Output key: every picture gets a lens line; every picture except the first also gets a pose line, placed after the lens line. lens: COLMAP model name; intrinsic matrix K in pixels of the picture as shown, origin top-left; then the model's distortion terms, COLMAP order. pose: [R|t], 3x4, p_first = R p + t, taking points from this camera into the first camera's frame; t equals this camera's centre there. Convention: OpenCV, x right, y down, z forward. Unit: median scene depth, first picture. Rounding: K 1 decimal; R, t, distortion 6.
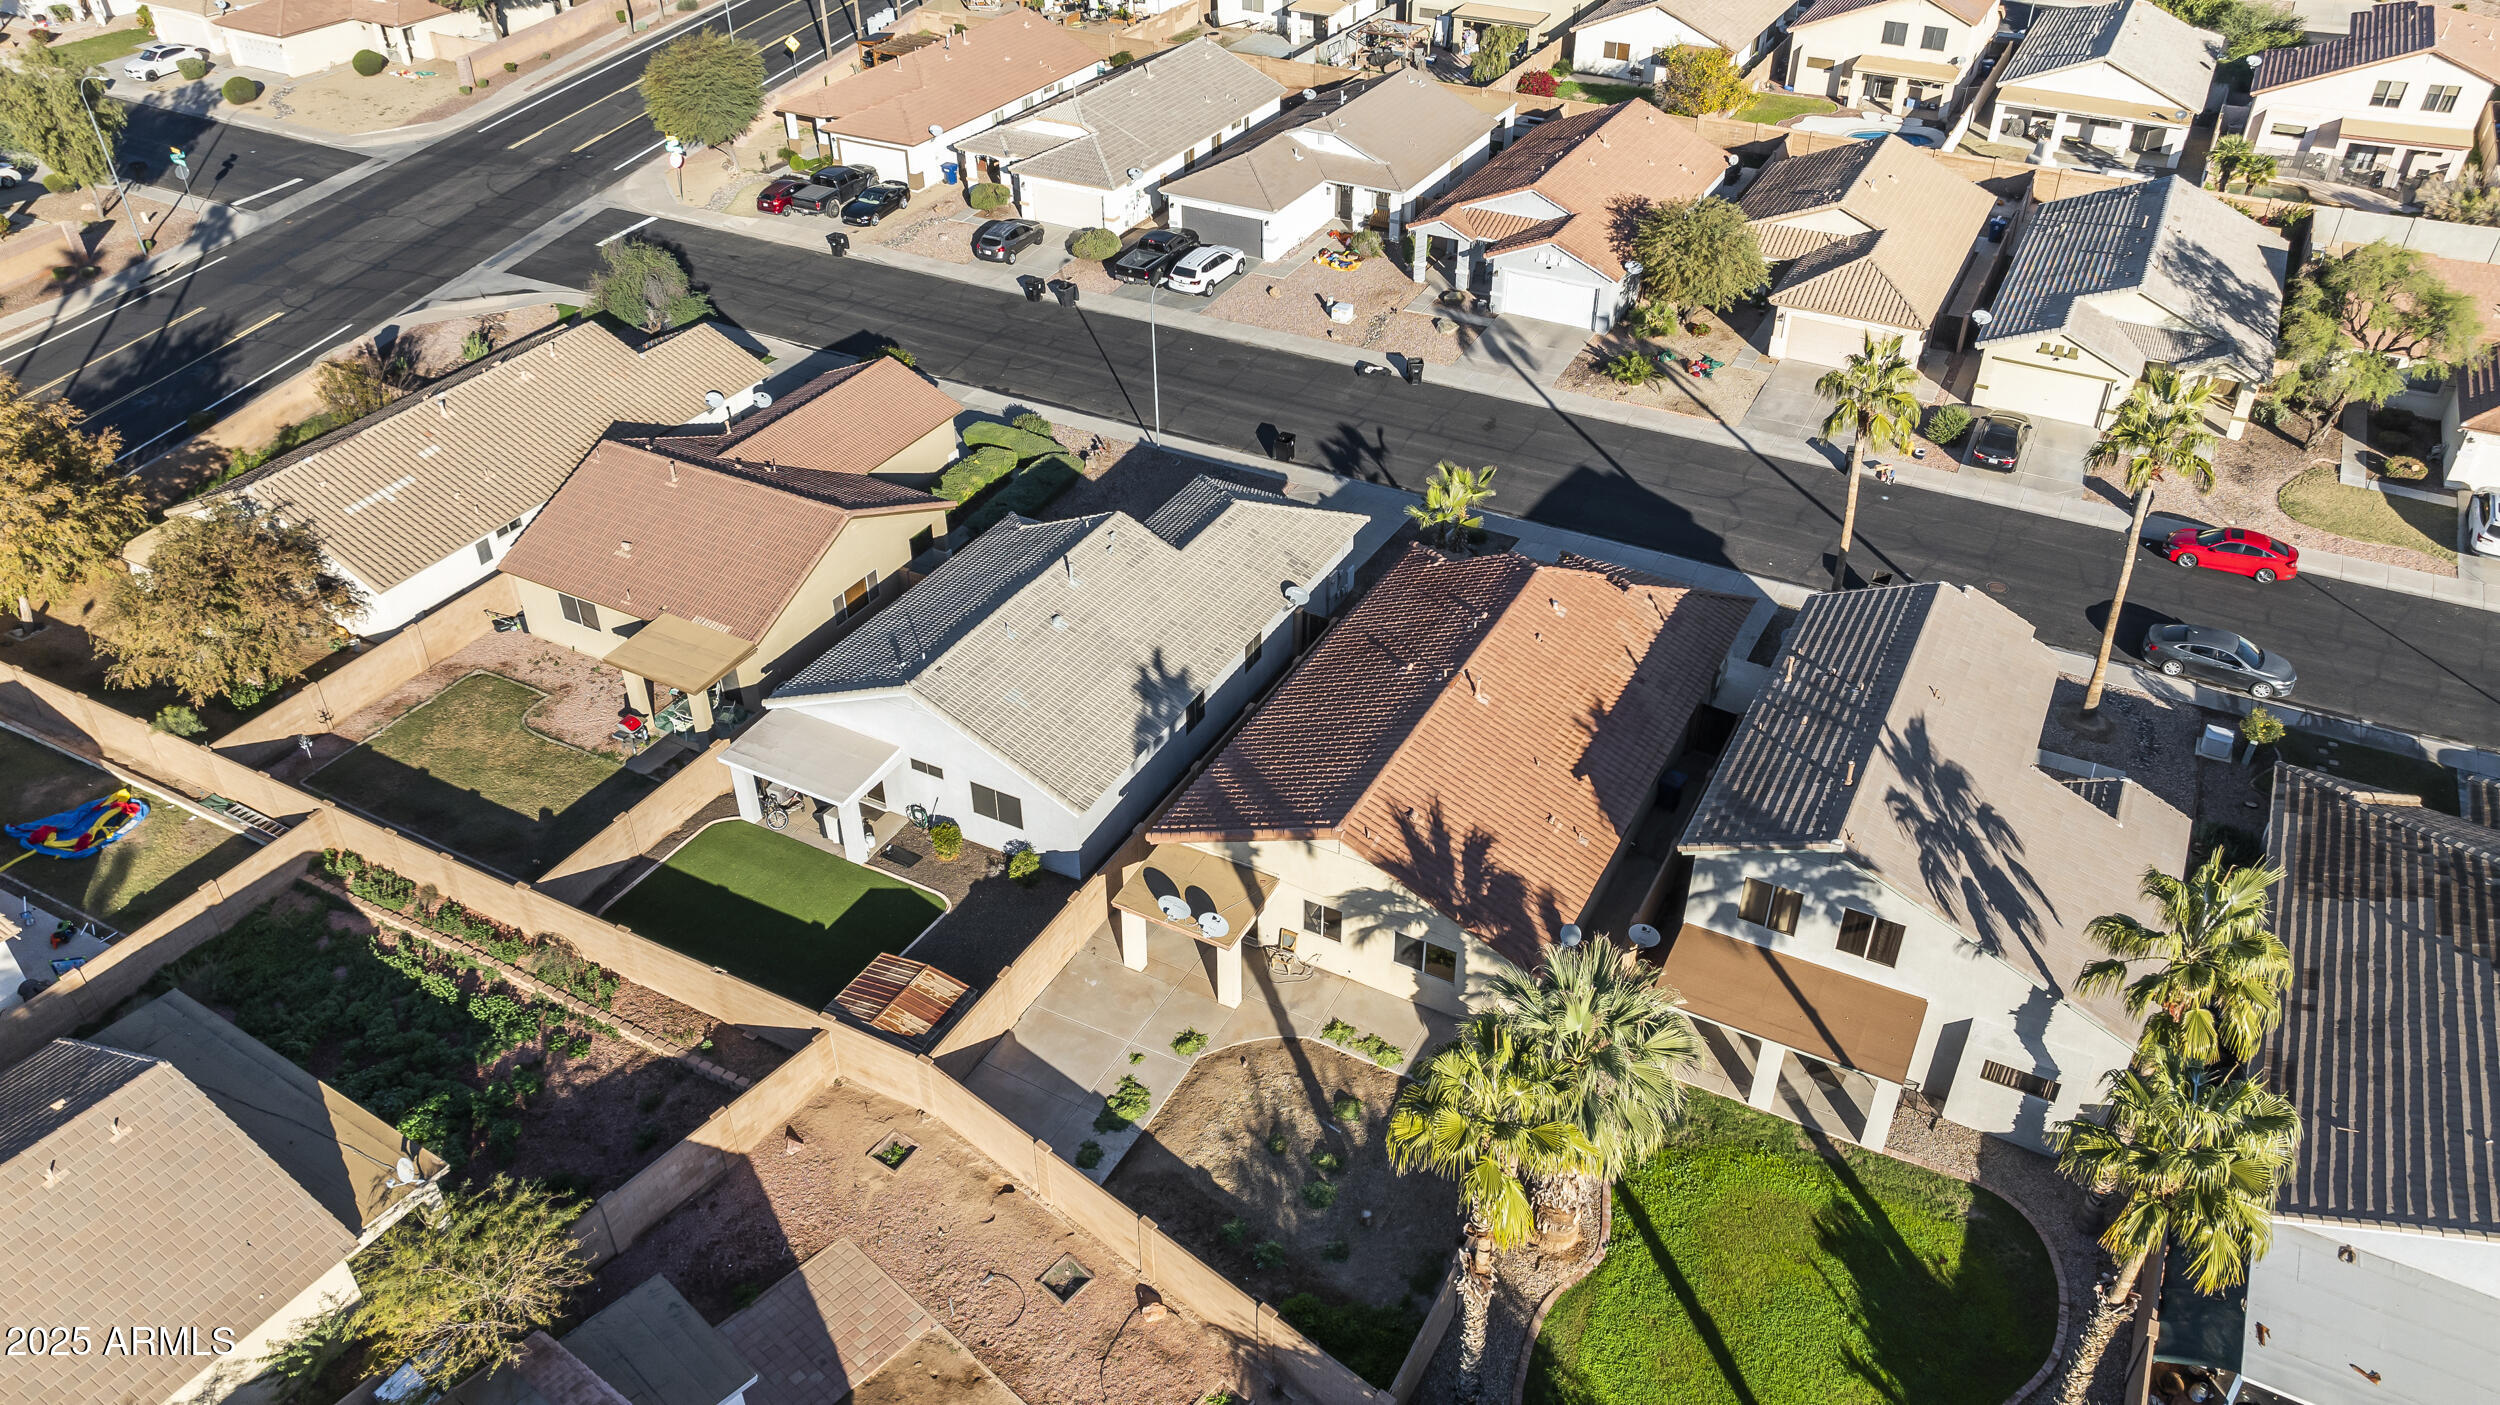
lens RADIAL K [[1756.9, 0, 1260.7], [0, 1756.9, 693.9], [0, 0, 1]] dist [-0.028335, 0.022285]
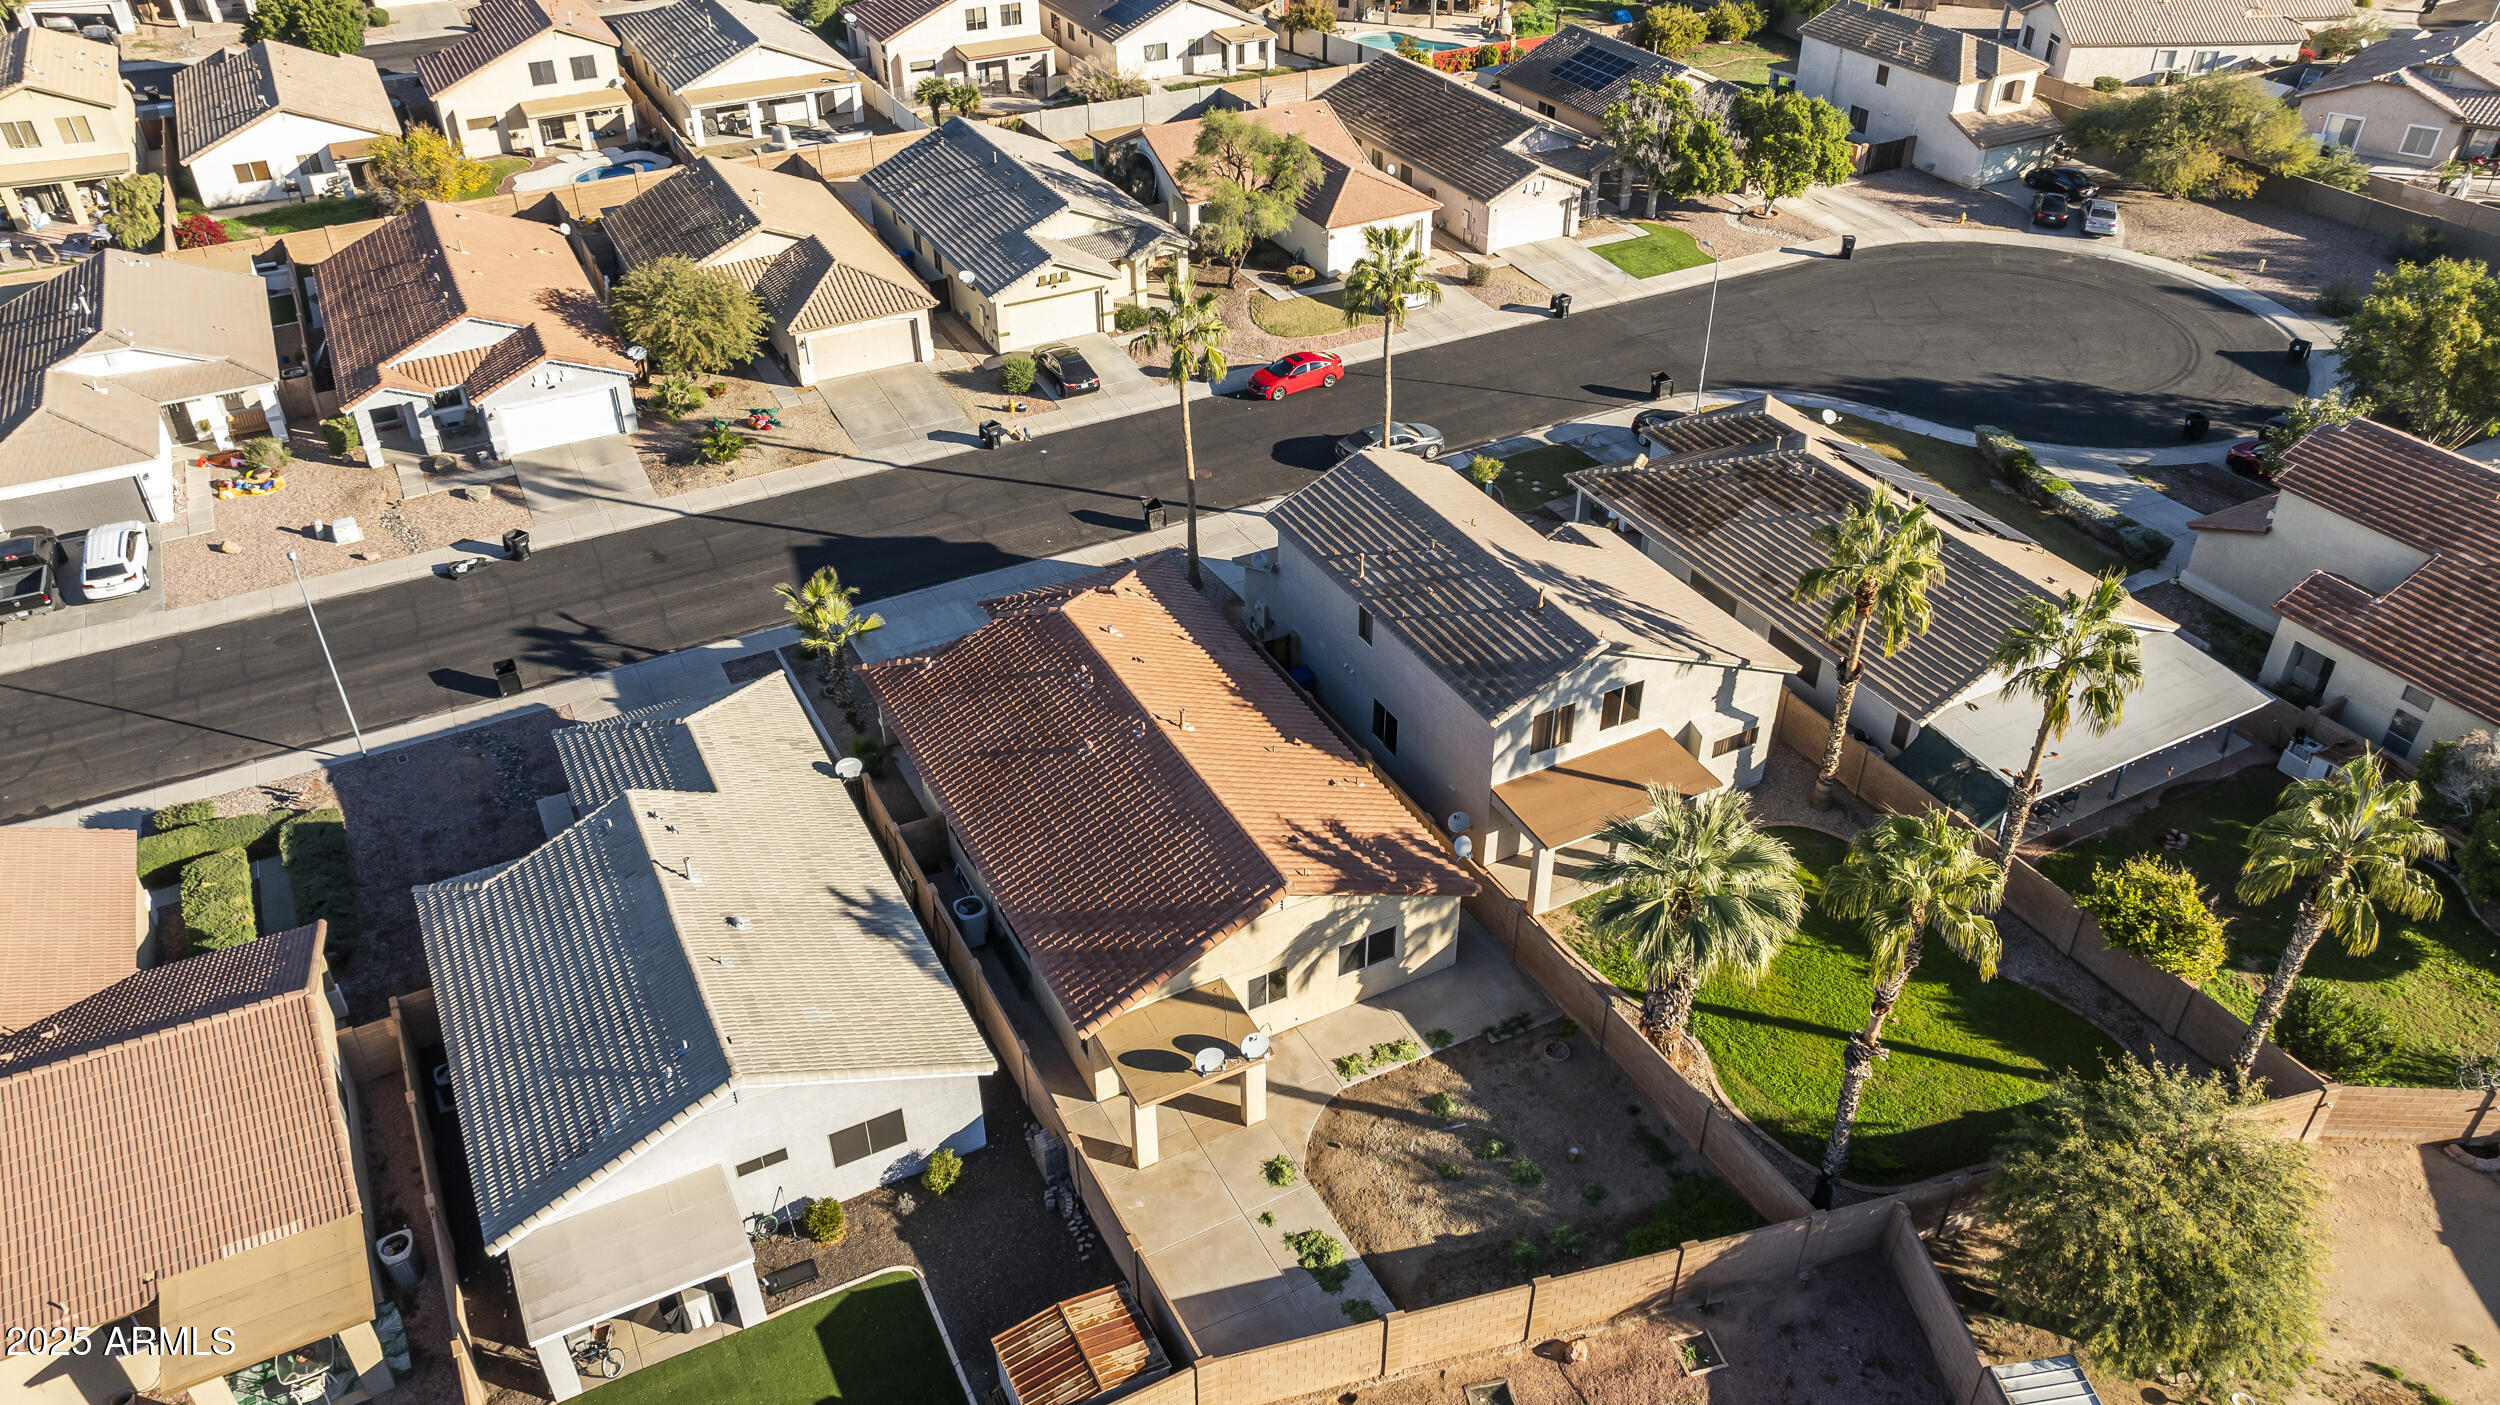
lens RADIAL K [[1756.9, 0, 1260.7], [0, 1756.9, 693.9], [0, 0, 1]] dist [-0.028335, 0.022285]
pose [[0.564076, -0.469043, 0.679572, -0.362802], [0.476279, 0.857114, 0.196250, -0.132853], [-0.674520, 0.212966, 0.706872, 0.193115]]
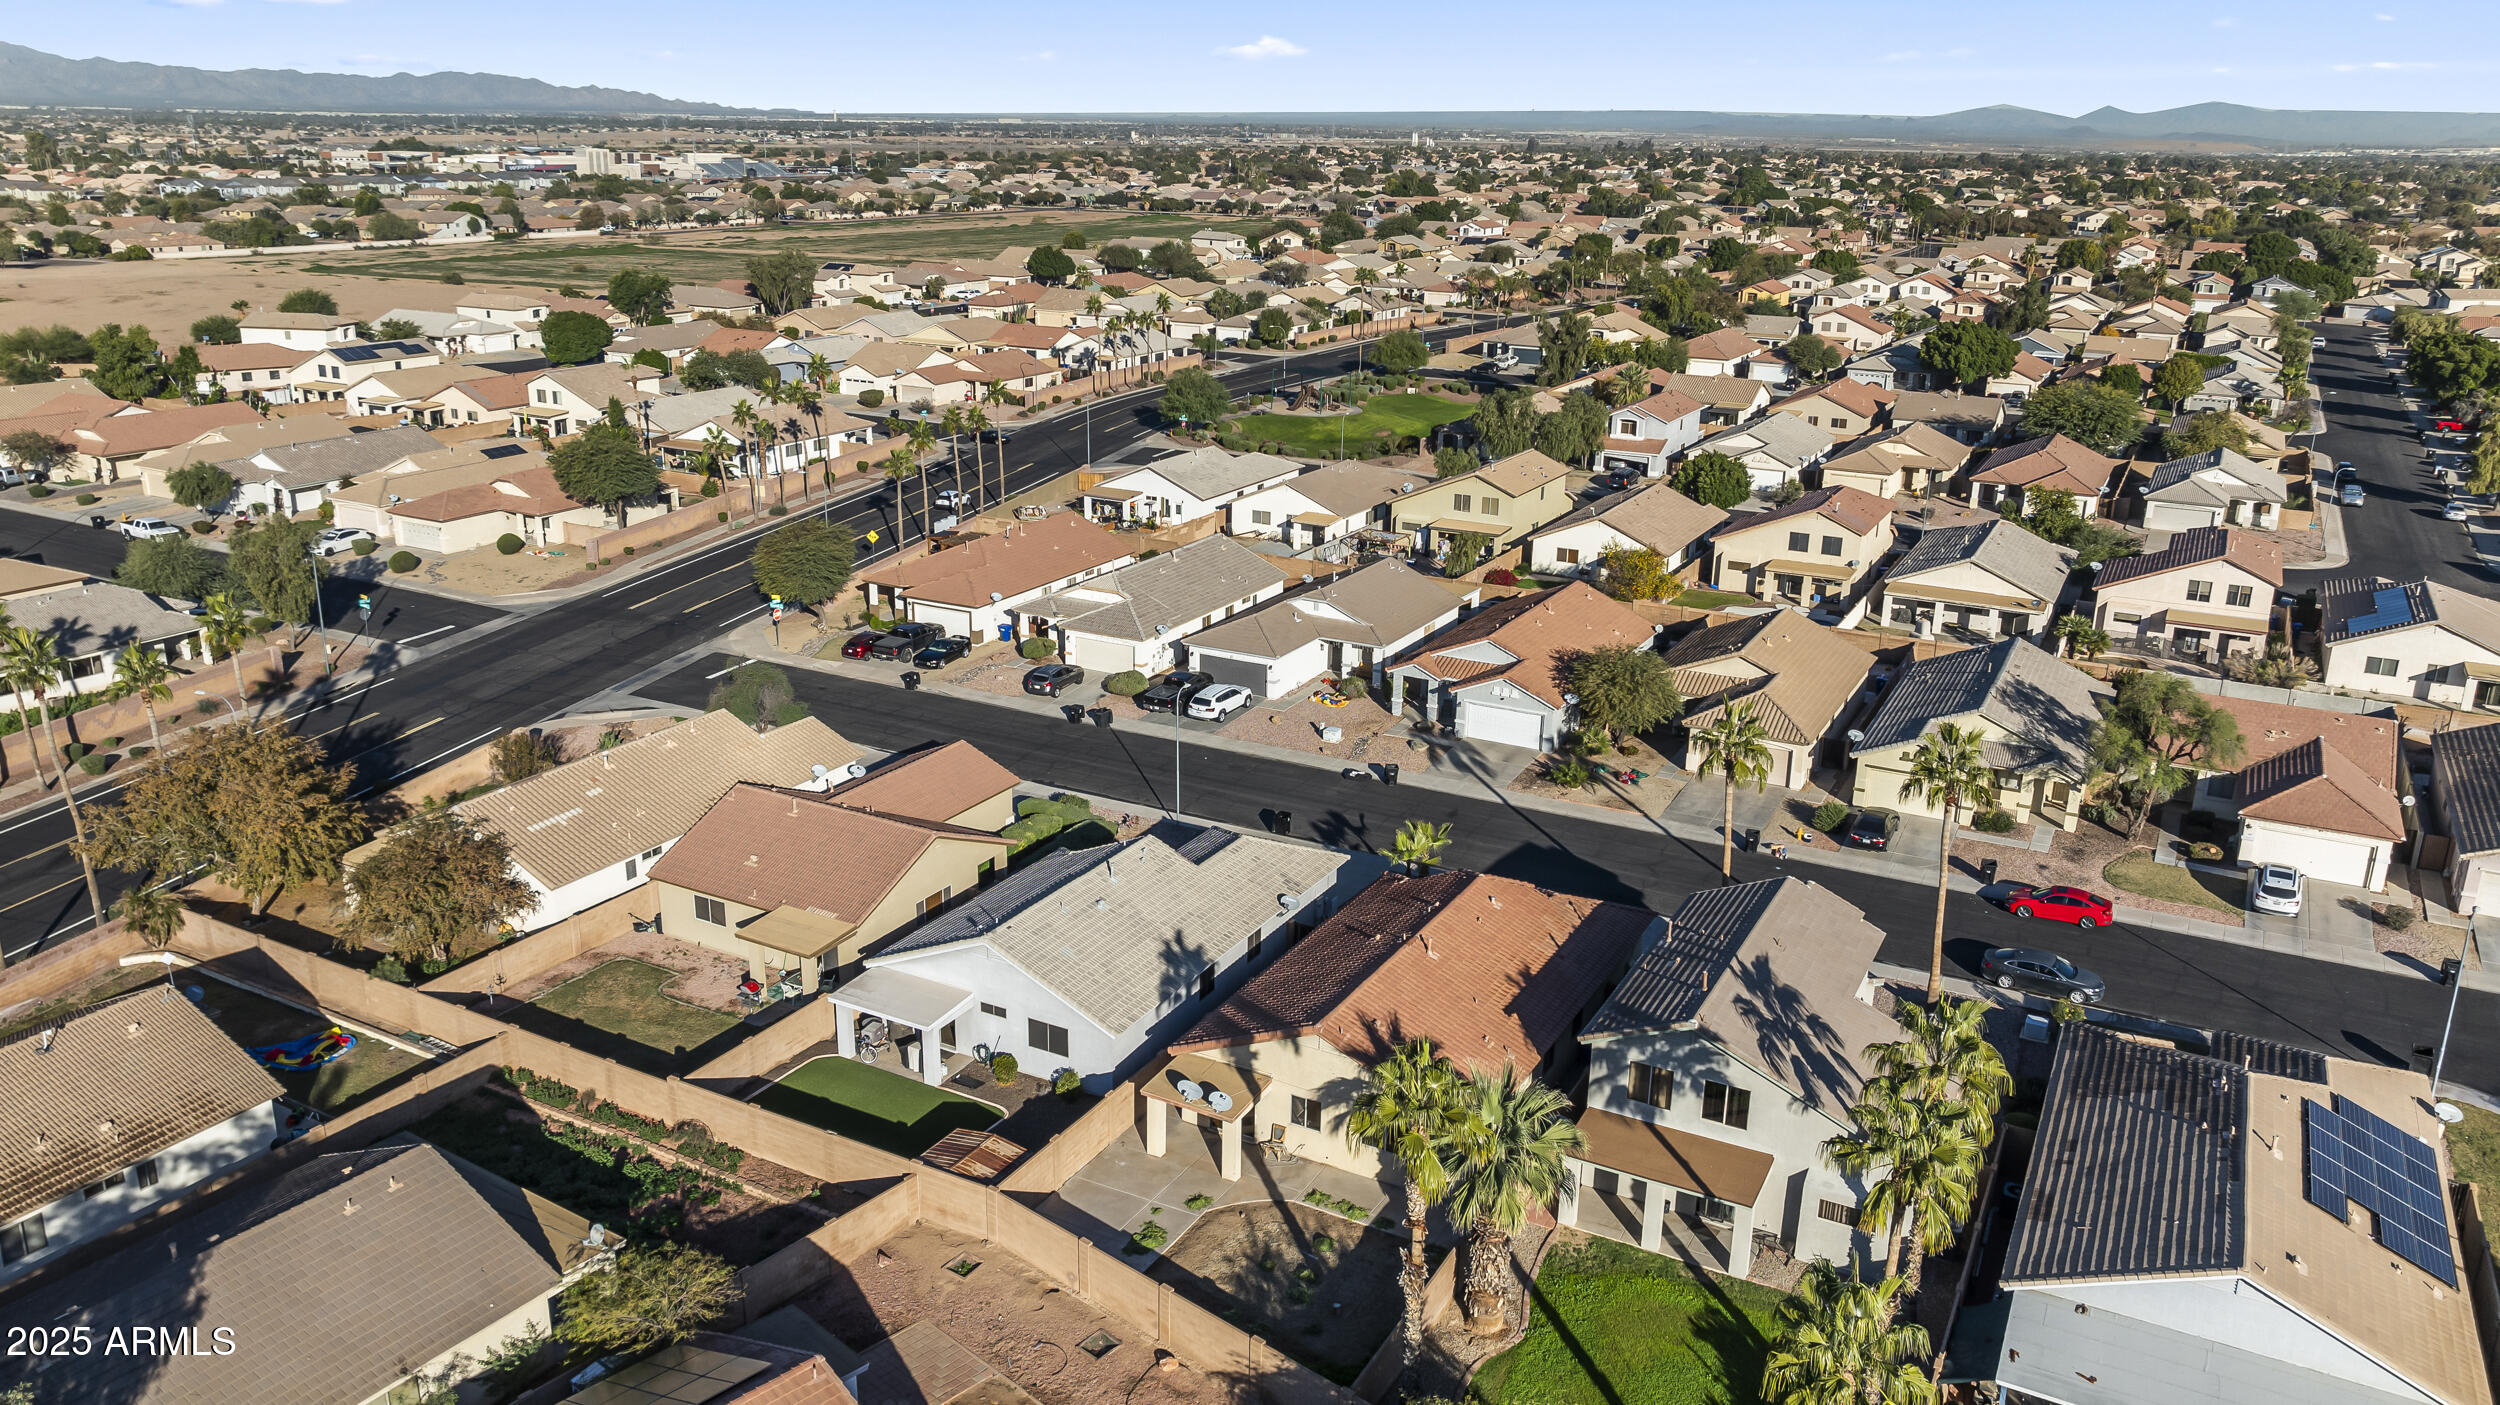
lens RADIAL K [[1795.2, 0, 1263.3], [0, 1795.2, 701.1], [0, 0, 1]] dist [0.018947, -0.118401]
pose [[0.999827, 0.018560, -0.000838, 0.000040], [-0.017963, 0.954193, -0.298652, 0.155991], [-0.004744, 0.298615, 0.954362, -0.218059]]
